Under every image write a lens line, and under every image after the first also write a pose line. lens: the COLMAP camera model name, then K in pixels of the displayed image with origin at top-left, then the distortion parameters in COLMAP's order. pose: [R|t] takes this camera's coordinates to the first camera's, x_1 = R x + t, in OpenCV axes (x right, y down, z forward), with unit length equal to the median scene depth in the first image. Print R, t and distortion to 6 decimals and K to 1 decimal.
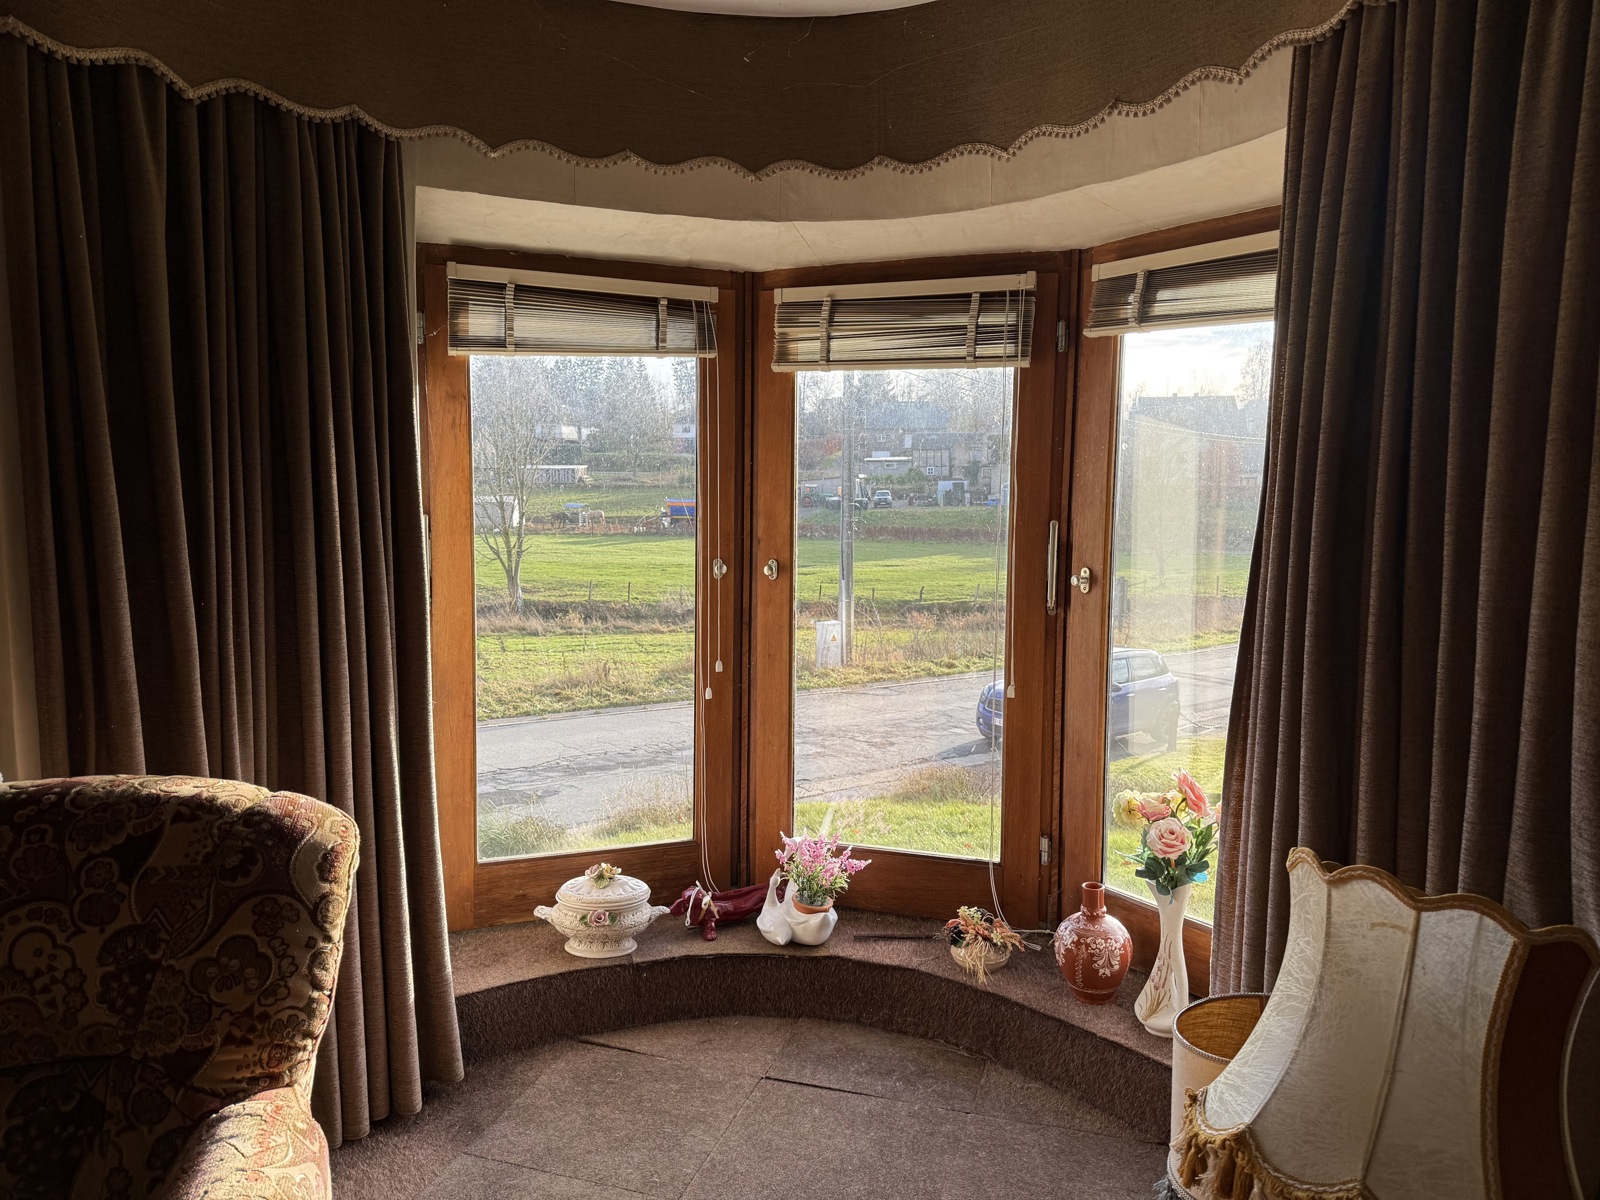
lens RADIAL K [[1095.9, 0, 807.9], [0, 1095.9, 595.8], [0, 0, 1]] dist [0.067322, -0.083374]
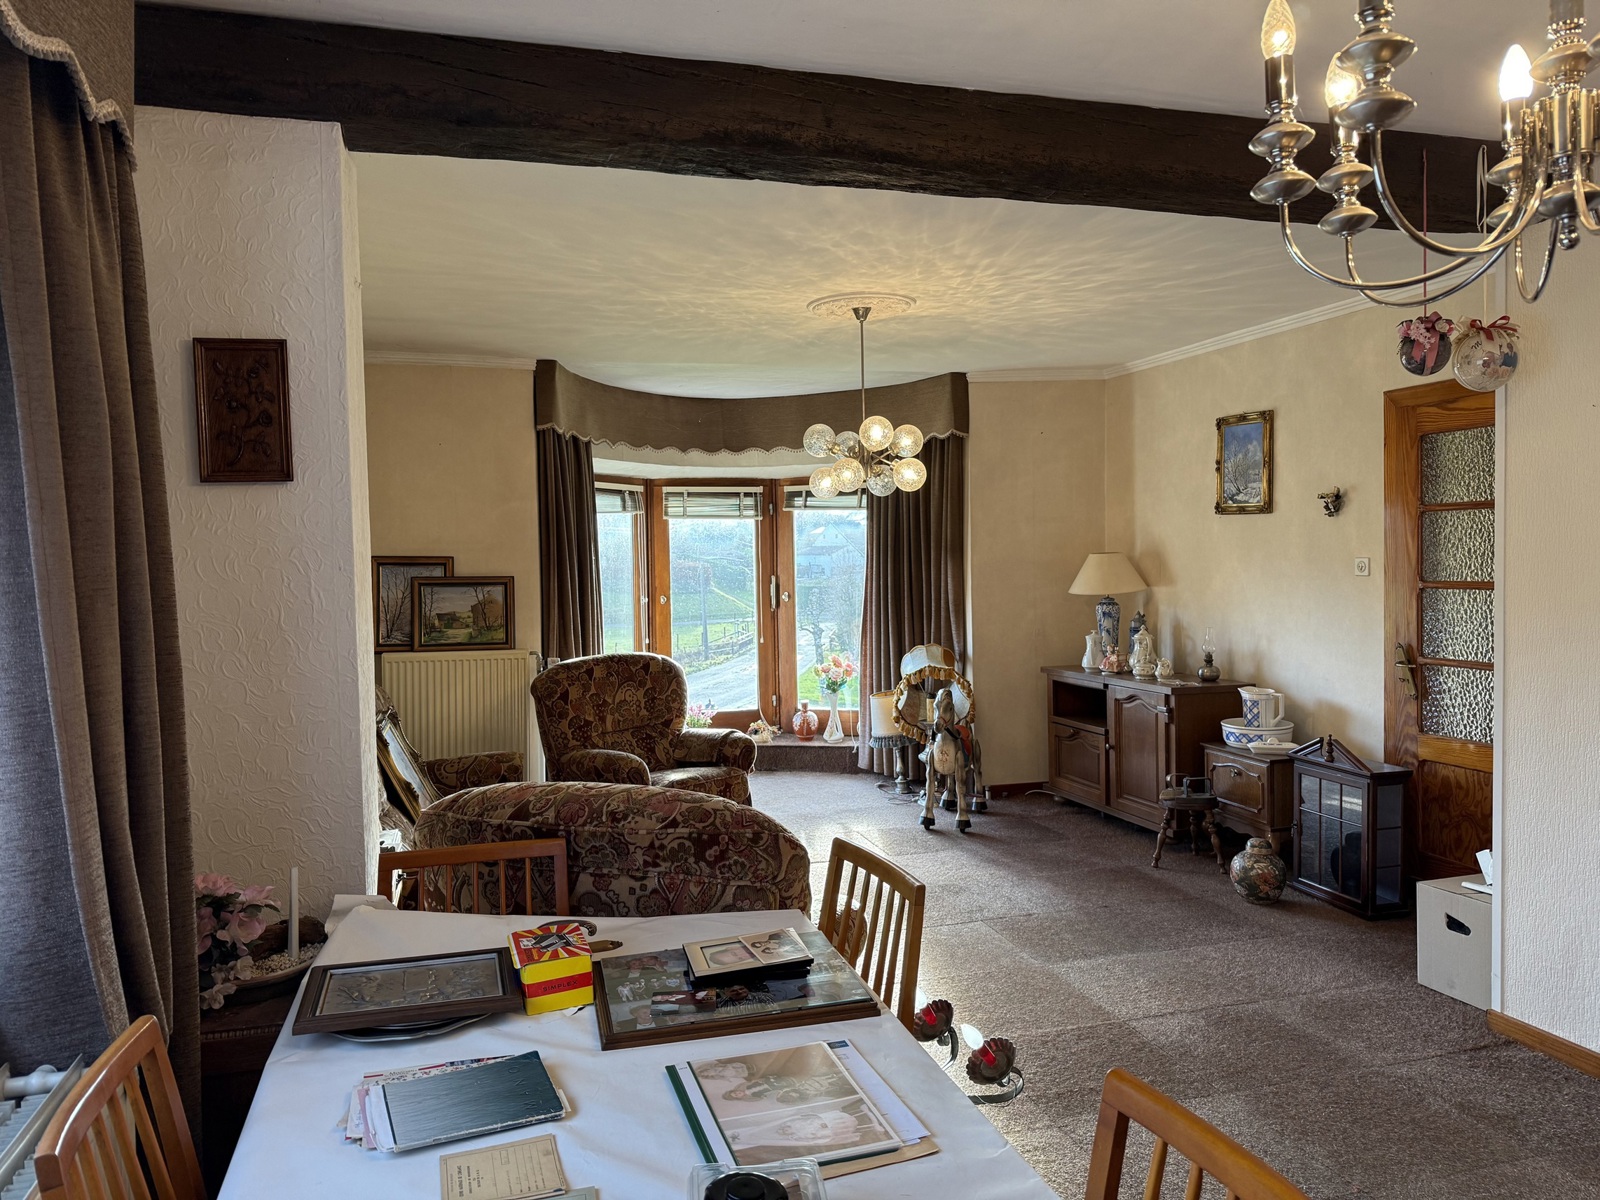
lens RADIAL K [[1117.2, 0, 800.0], [0, 1117.2, 600.0], [0, 0, 1]] dist [0.152481, -0.275859]
pose [[0.824609, -0.038461, 0.564394, -1.310106], [0.080003, 0.995587, -0.049044, 0.135091], [-0.560017, 0.085596, 0.824047, -1.337964]]
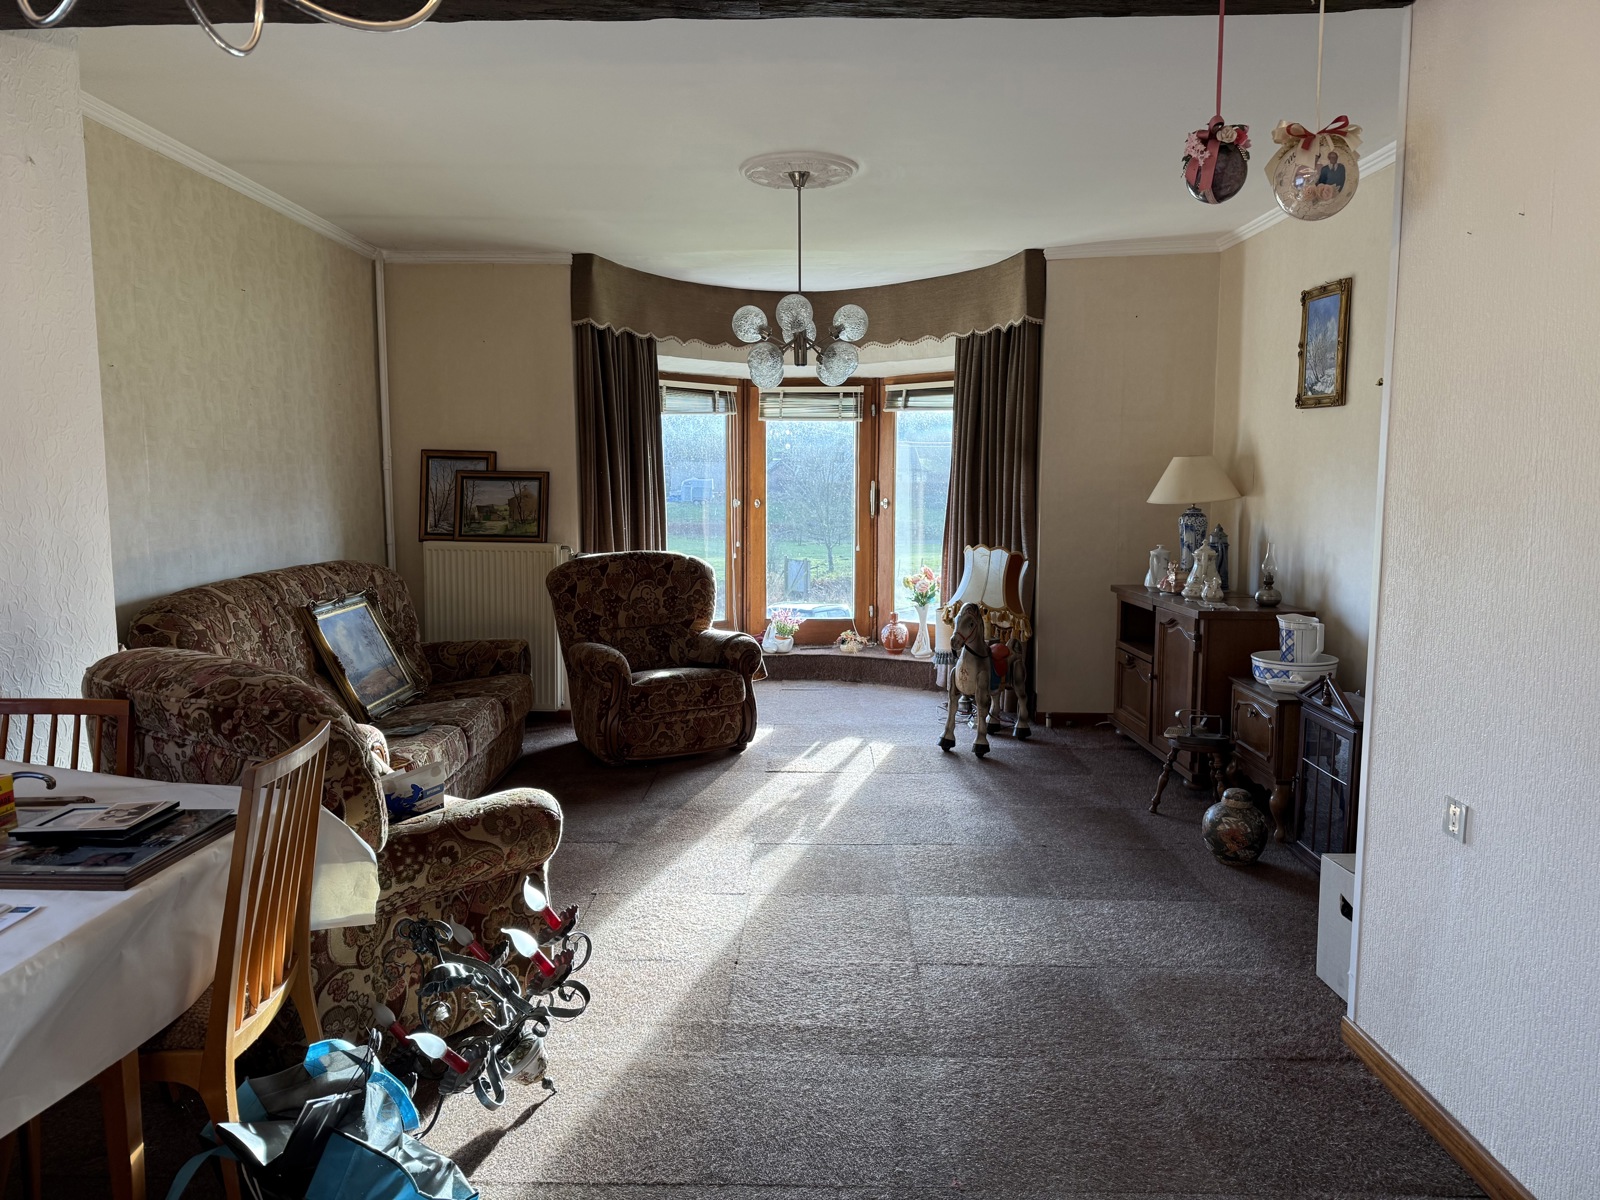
lens RADIAL K [[1117.2, 0, 800.0], [0, 1117.2, 600.0], [0, 0, 1]] dist [0.152481, -0.275859]
pose [[0.955764, -0.035056, 0.292038, -0.738571], [0.034666, 0.999378, 0.006514, 0.193406], [-0.292085, 0.003898, 0.956385, -1.511124]]
